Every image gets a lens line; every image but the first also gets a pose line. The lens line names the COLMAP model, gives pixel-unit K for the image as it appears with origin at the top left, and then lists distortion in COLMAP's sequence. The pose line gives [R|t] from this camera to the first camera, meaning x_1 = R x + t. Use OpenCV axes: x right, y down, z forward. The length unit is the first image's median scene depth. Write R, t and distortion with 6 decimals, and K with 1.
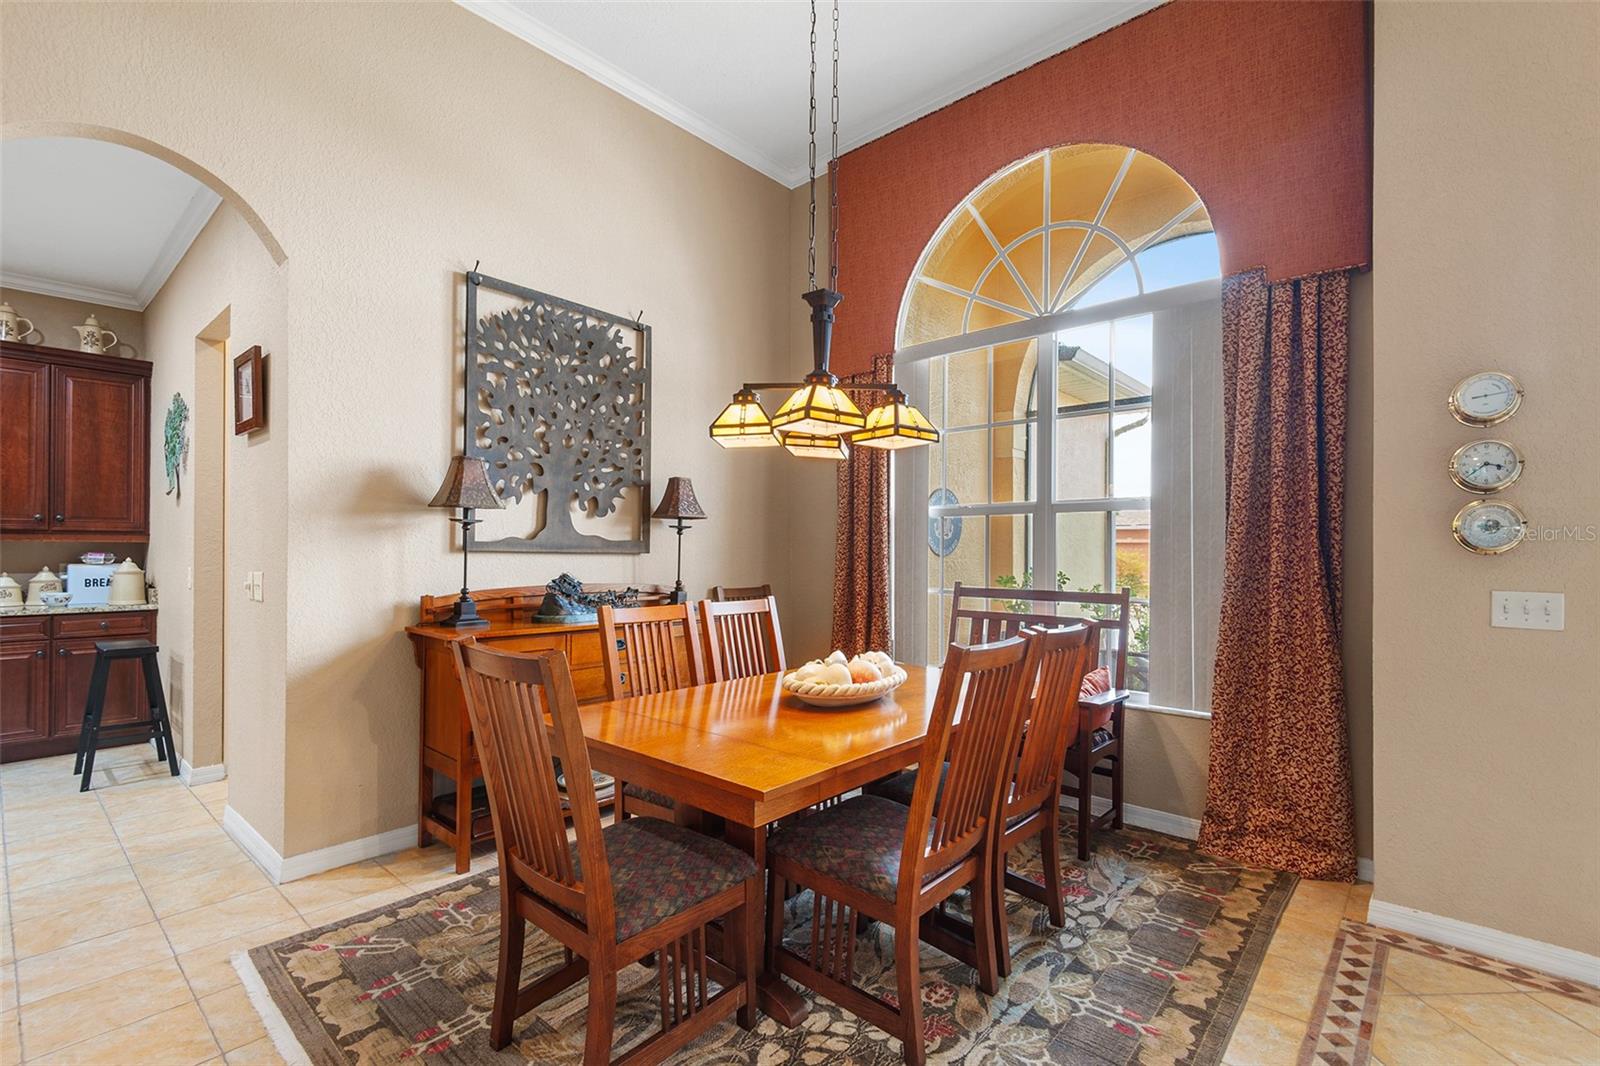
lens RADIAL K [[727.5, 0, 793.0], [0, 727.5, 545.5], [0, 0, 1]] dist [0.031543, -0.019032]
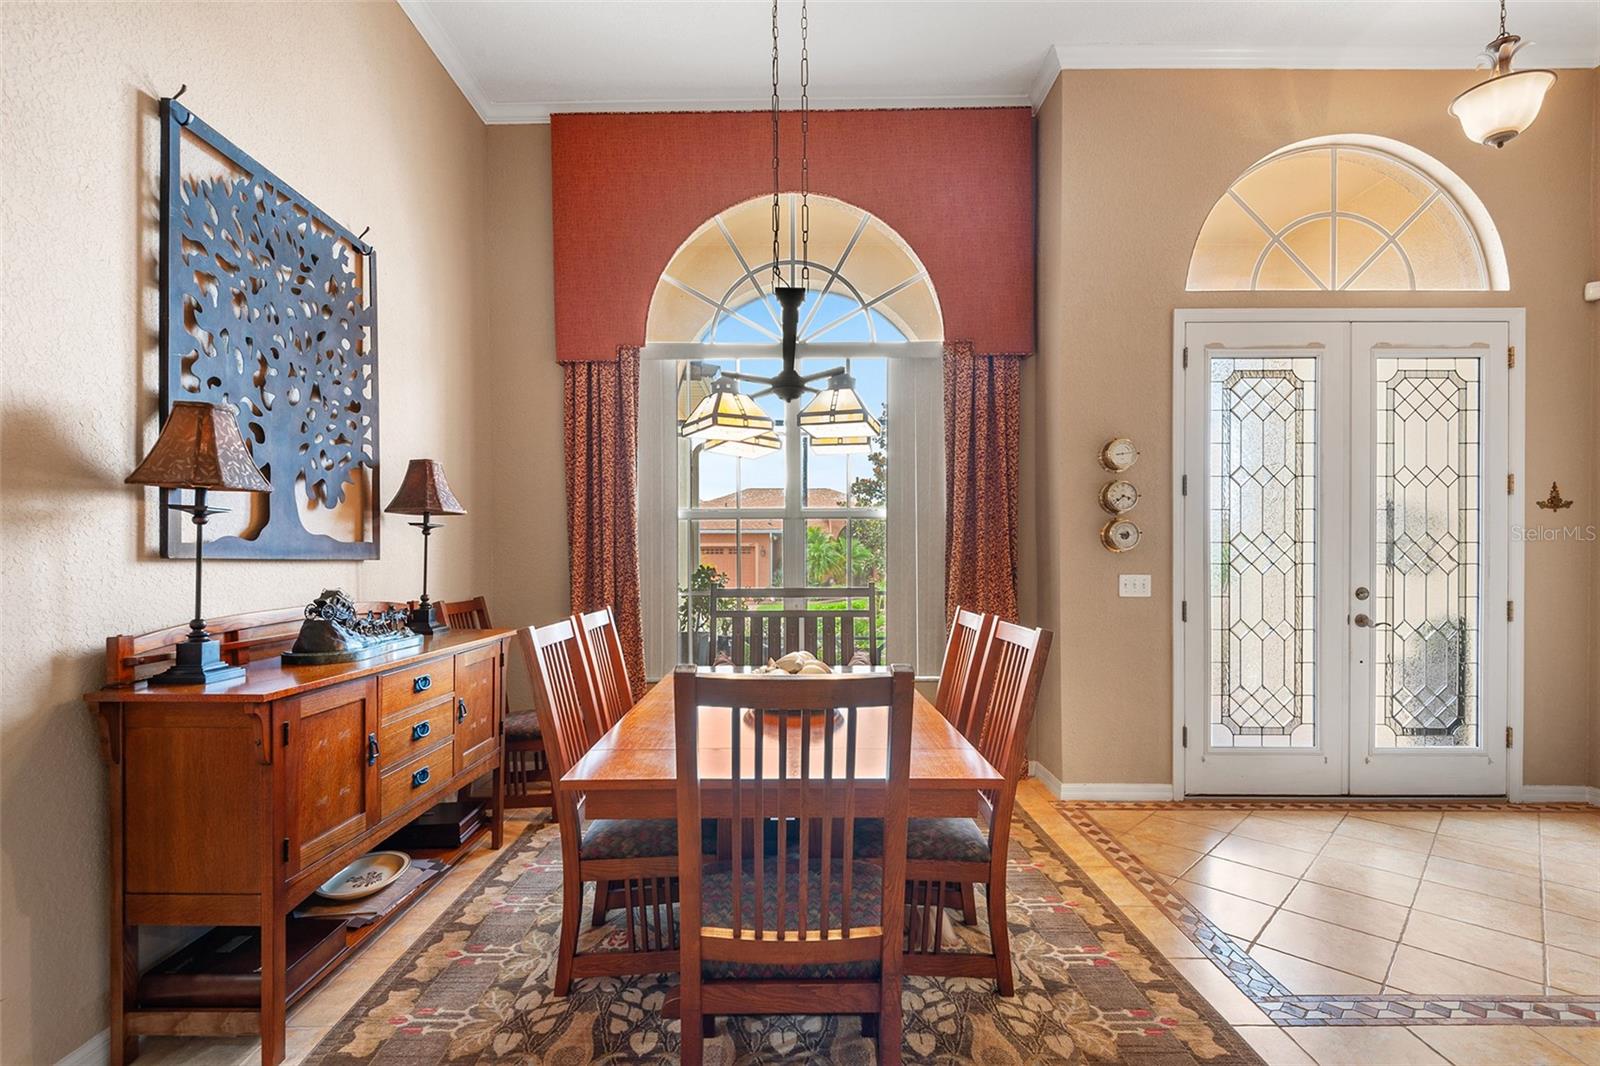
lens RADIAL K [[735.2, 0, 790.1], [0, 735.2, 556.1], [0, 0, 1]] dist [0.034865, -0.025766]
pose [[0.741147, -0.009365, 0.671277, -0.465280], [0.002982, 0.999939, 0.010658, 0.000283], [-0.671336, -0.005897, 0.741130, 0.193882]]
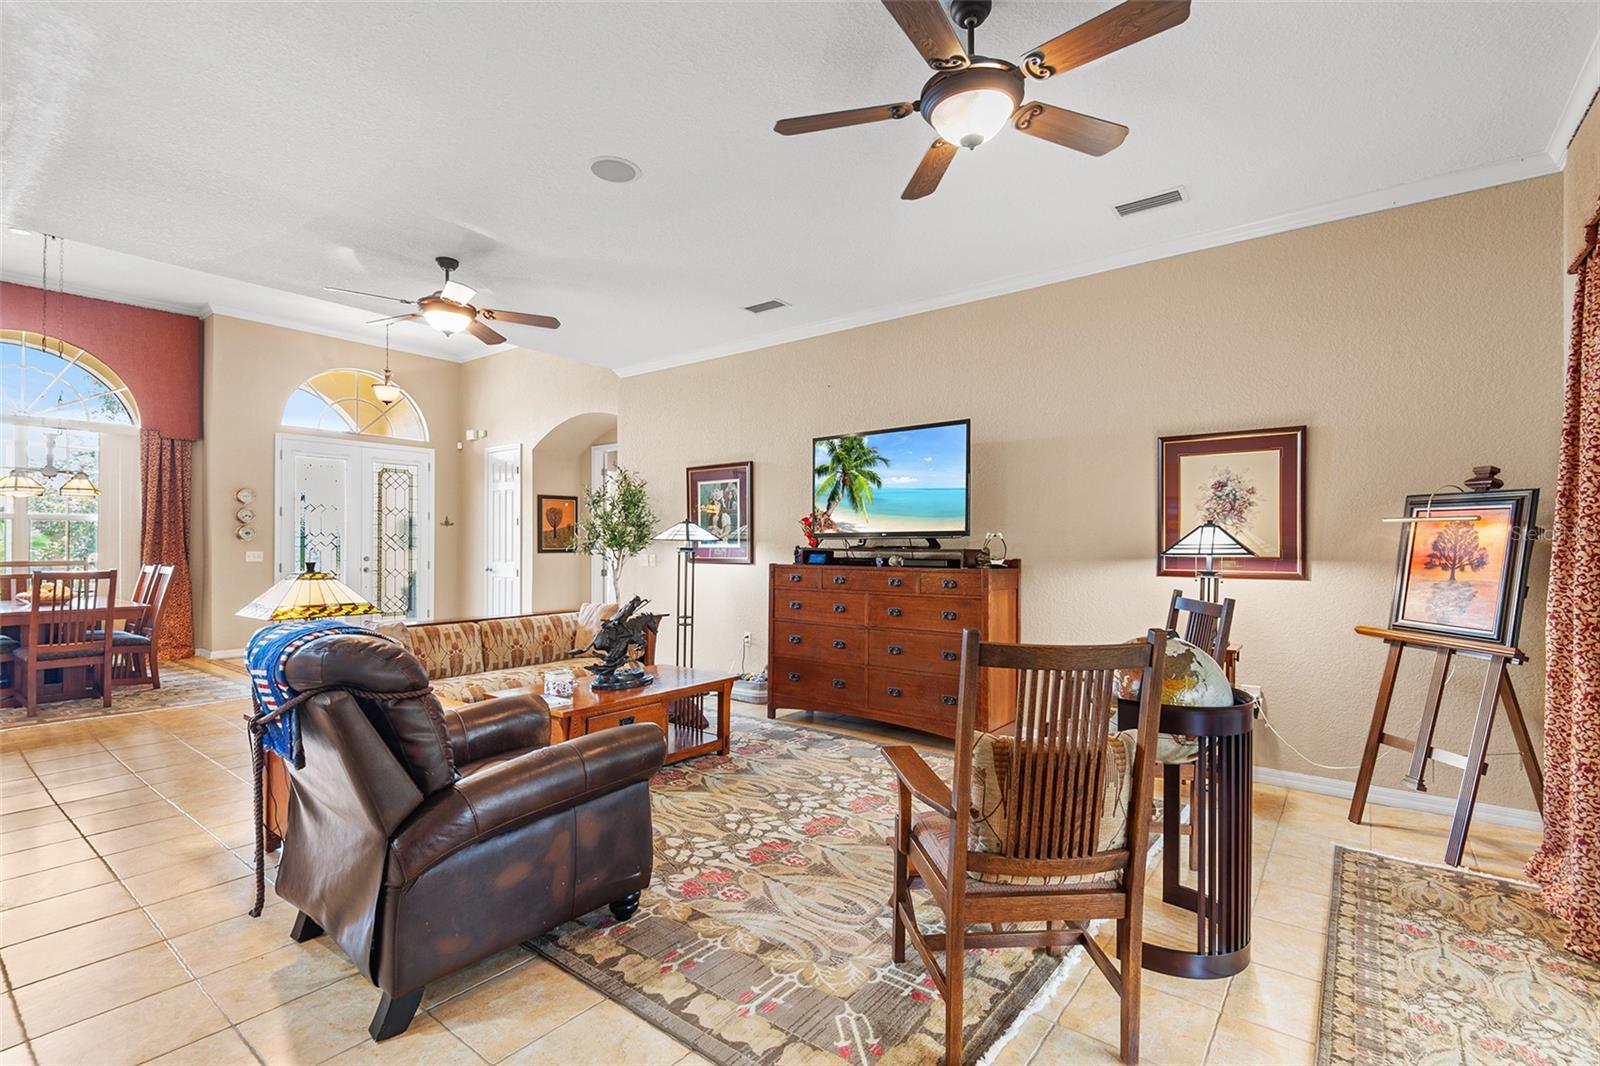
lens RADIAL K [[727.5, 0, 793.0], [0, 727.5, 545.5], [0, 0, 1]] dist [0.031543, -0.019032]
pose [[-0.070383, -0.006745, 0.997497, -1.878243], [-0.009771, 0.999934, 0.006072, -0.009046], [-0.997472, -0.009320, -0.070444, -0.930285]]
